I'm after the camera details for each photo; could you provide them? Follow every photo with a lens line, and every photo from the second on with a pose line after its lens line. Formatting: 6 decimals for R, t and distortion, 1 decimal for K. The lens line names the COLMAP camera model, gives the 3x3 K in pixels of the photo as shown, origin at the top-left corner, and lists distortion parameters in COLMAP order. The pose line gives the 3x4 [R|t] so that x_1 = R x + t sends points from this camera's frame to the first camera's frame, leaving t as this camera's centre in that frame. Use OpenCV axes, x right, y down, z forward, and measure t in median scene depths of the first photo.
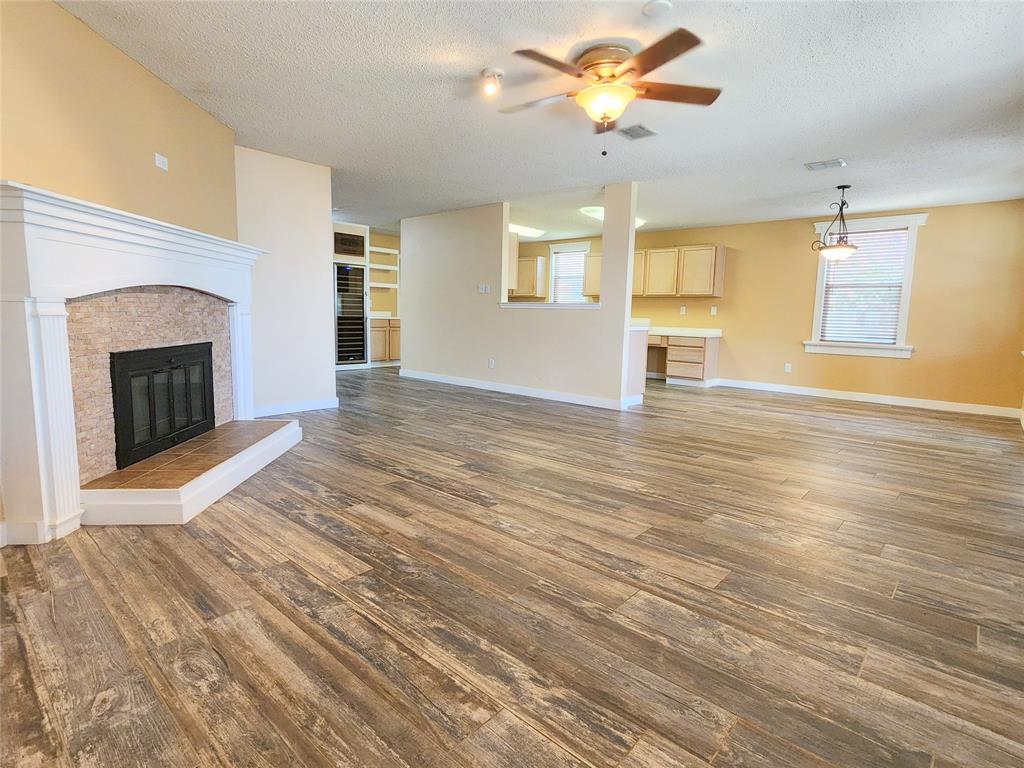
lens RADIAL K [[518.7, 0, 514.0], [0, 518.7, 378.5], [0, 0, 1]] dist [0.002004, 0.000996]
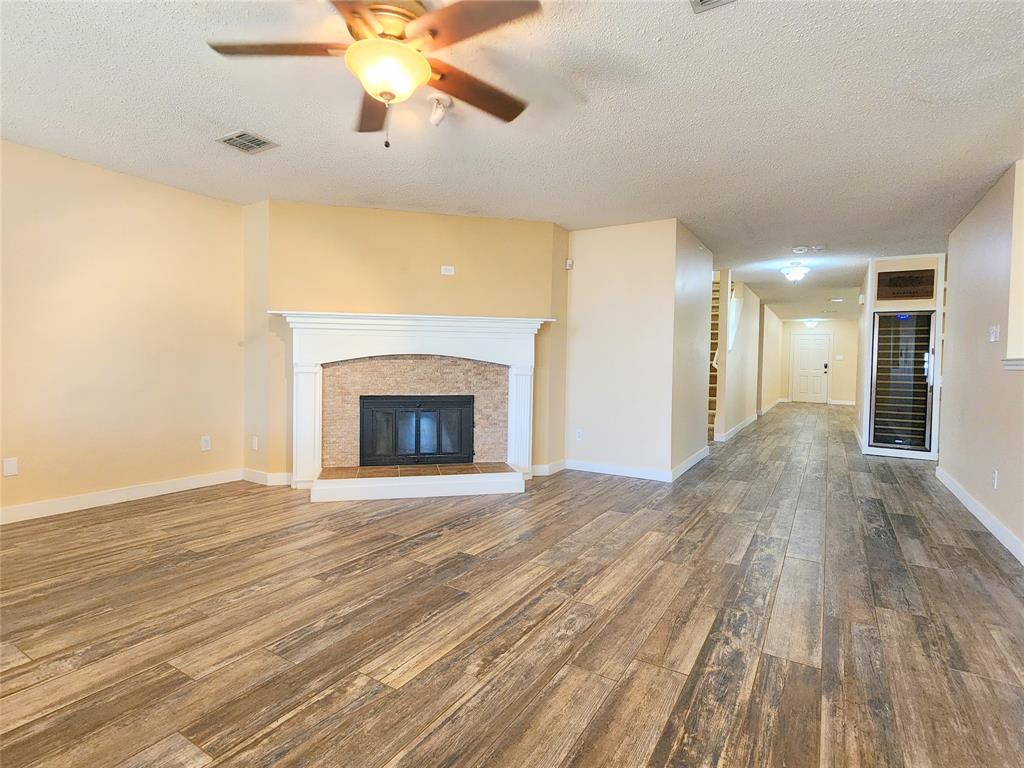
lens RADIAL K [[518.7, 0, 514.0], [0, 518.7, 378.5], [0, 0, 1]] dist [0.002004, 0.000996]
pose [[0.181371, 0.009839, -0.983366, 0.880605], [-0.134613, 0.990786, -0.014914, -0.132601], [0.974158, 0.135078, 0.181024, 1.073904]]
